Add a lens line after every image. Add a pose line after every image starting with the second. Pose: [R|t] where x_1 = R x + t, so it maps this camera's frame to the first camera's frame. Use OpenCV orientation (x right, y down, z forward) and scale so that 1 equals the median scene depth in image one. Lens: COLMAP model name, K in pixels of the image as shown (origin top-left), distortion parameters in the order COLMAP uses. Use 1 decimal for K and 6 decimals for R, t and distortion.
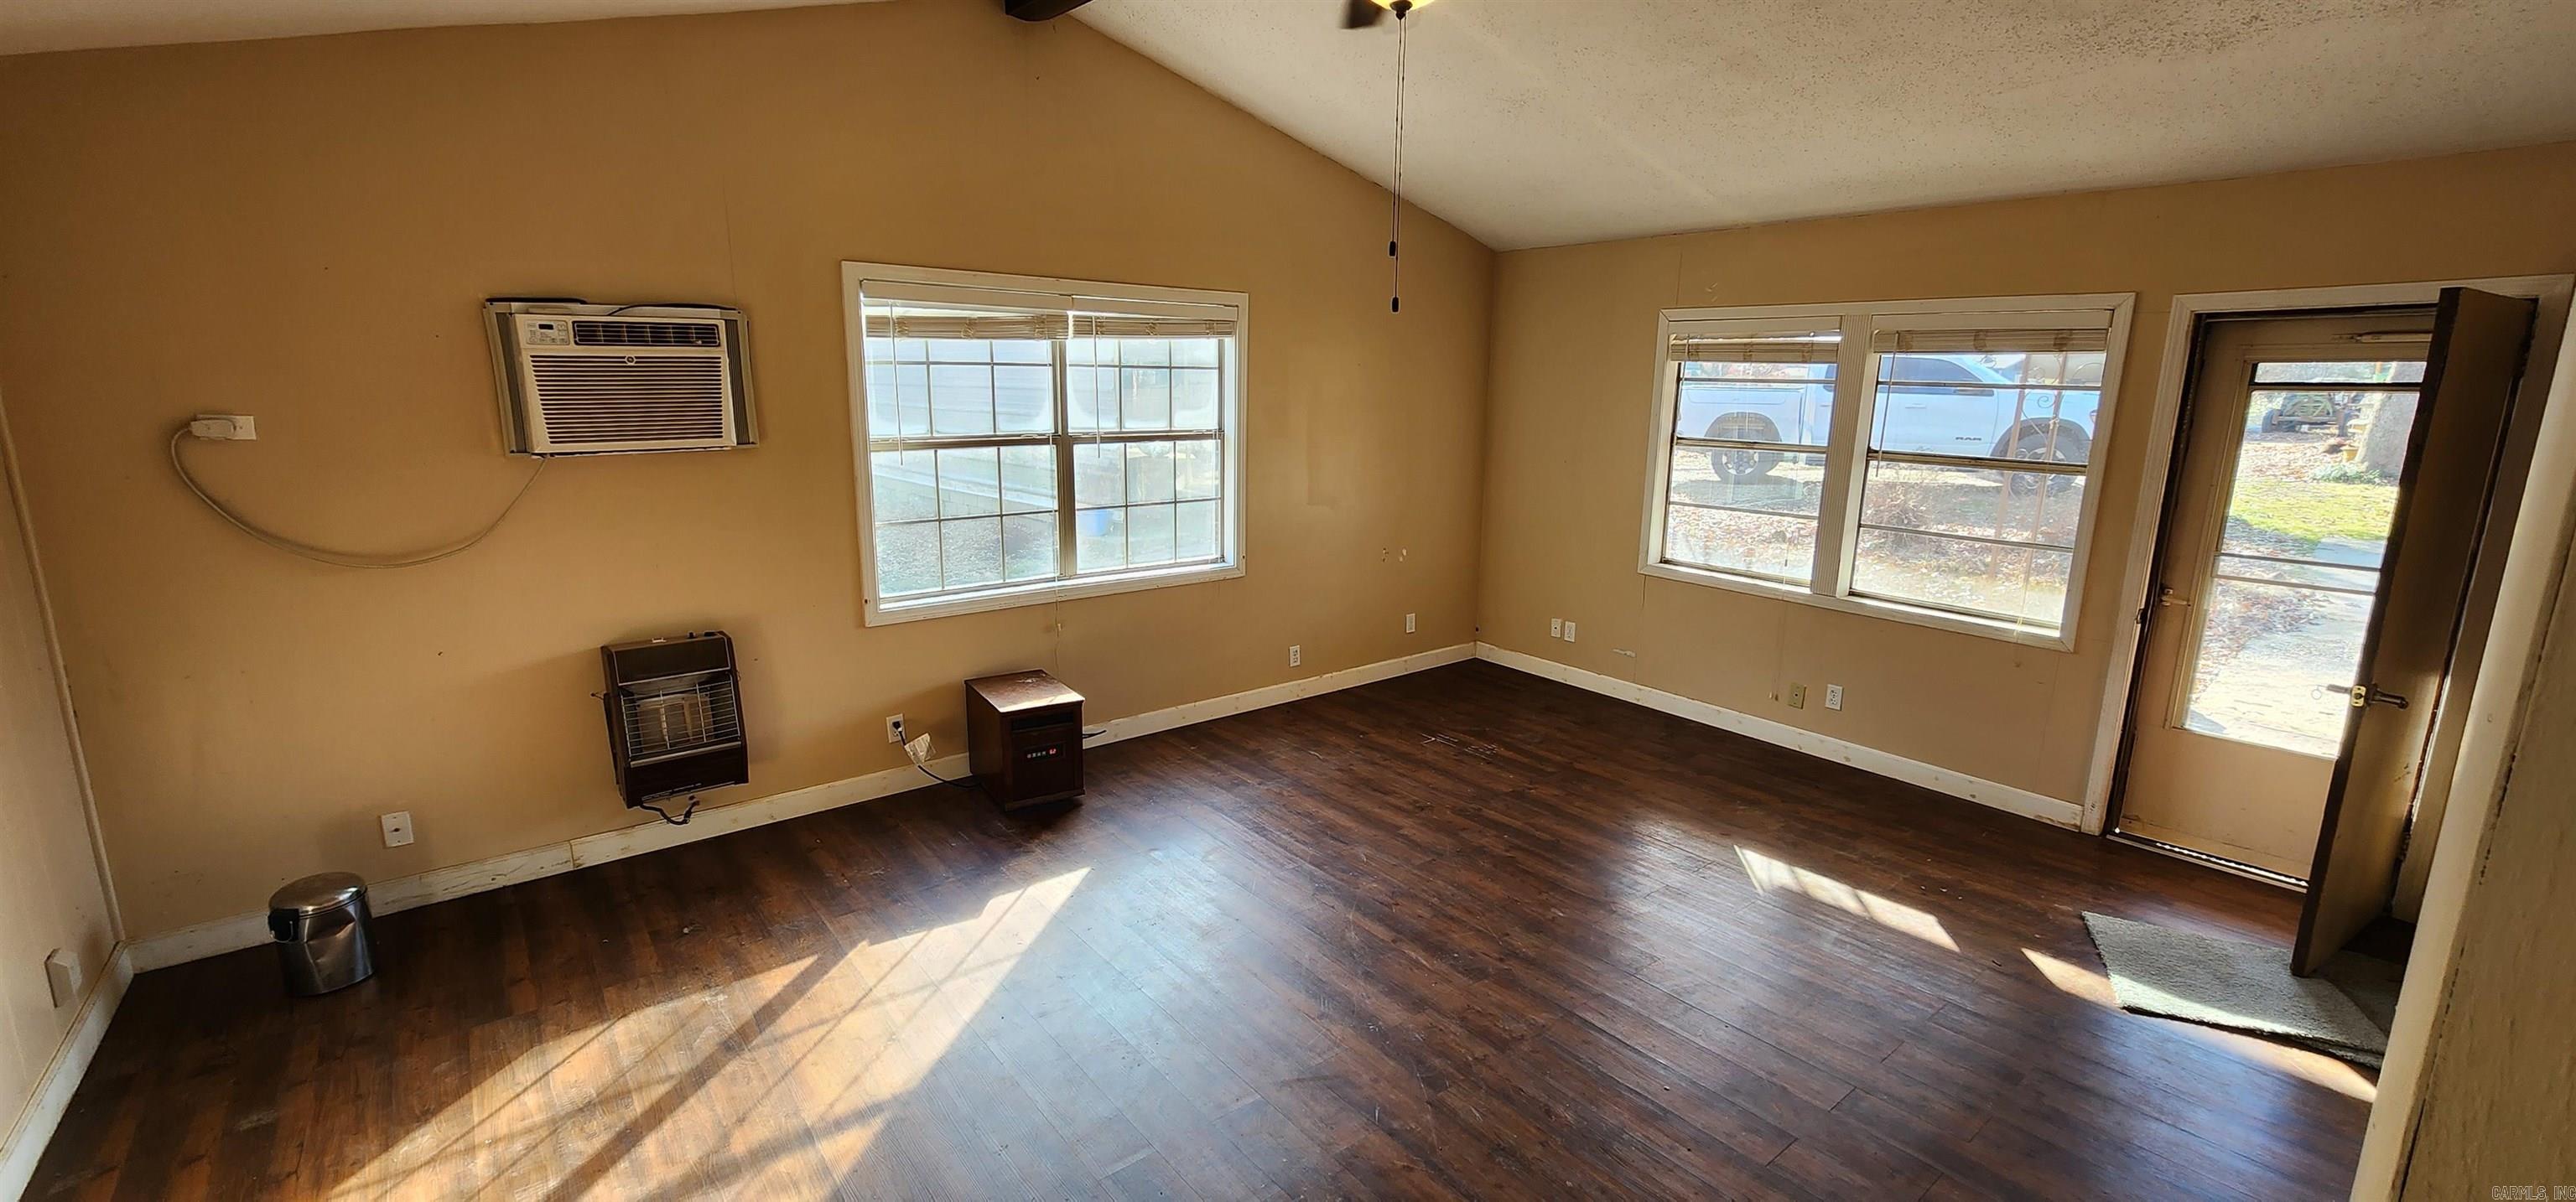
lens RADIAL K [[1053.6, 0, 1292.4], [0, 1053.6, 599.3], [0, 0, 1]] dist [0.002131, 0.000413]
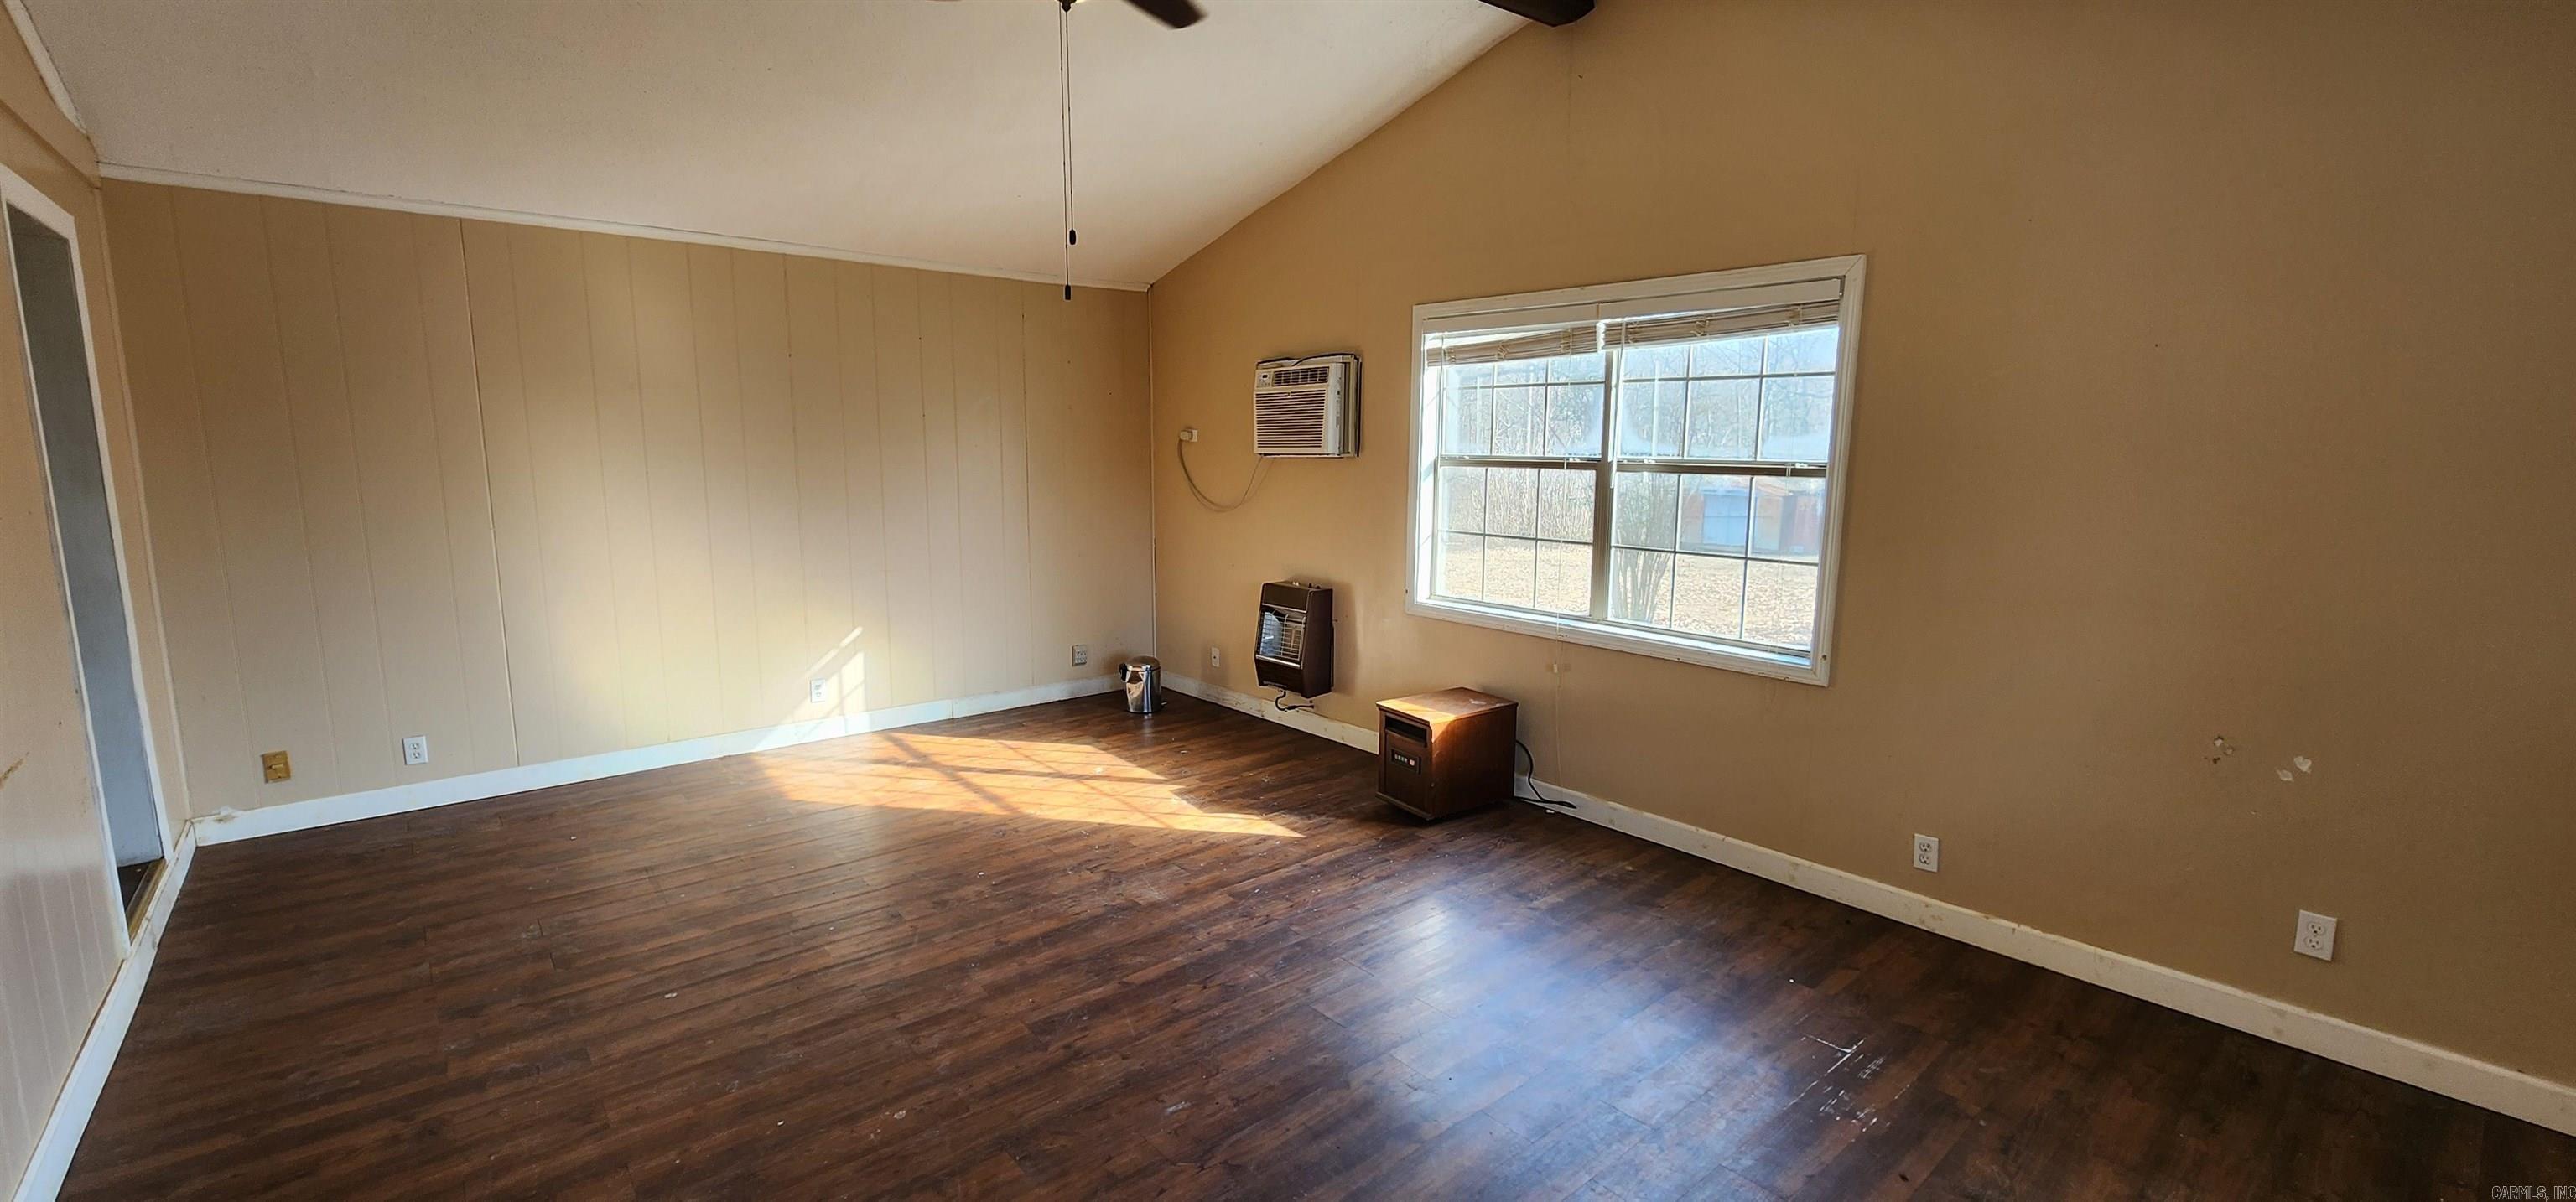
lens RADIAL K [[1053.6, 0, 1292.3], [0, 1053.6, 600.0], [0, 0, 1]] dist [0.002131, 0.000413]
pose [[0.026492, 0.141036, -0.989650, 0.712666], [-0.211166, 0.968447, 0.132362, -0.110342], [0.977091, 0.205474, 0.055438, 0.763895]]
